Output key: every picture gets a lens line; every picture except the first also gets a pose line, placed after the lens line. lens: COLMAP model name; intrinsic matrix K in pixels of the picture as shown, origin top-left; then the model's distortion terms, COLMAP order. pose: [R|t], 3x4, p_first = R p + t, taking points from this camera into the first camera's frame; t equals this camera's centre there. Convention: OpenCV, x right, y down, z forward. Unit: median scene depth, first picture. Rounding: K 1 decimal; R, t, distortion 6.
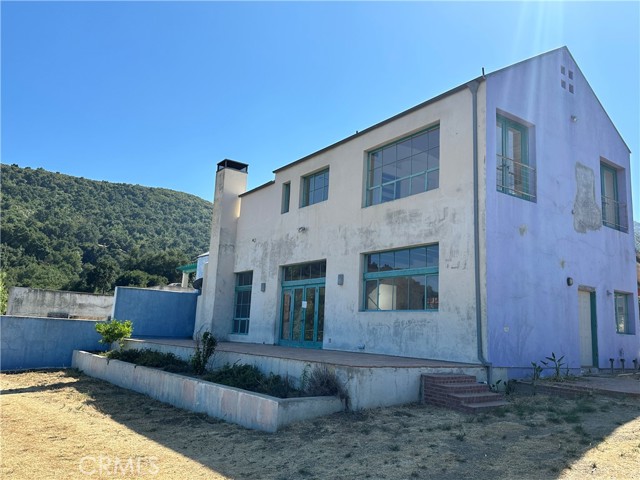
lens RADIAL K [[540.9, 0, 320.0], [0, 540.9, 240.0], [0, 0, 1]] dist [0.002607, 0.002071]
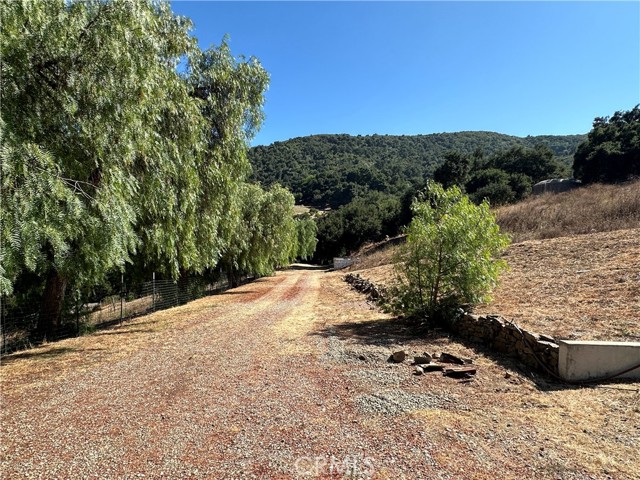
lens RADIAL K [[375.9, 0, 320.0], [0, 375.9, 240.0], [0, 0, 1]] dist [-0.000101, -0.000110]
pose [[0.793849, -0.045520, -0.606409, -0.048181], [0.136869, 0.984983, 0.105237, 0.015066], [0.592513, -0.166541, 0.788158, 0.095670]]
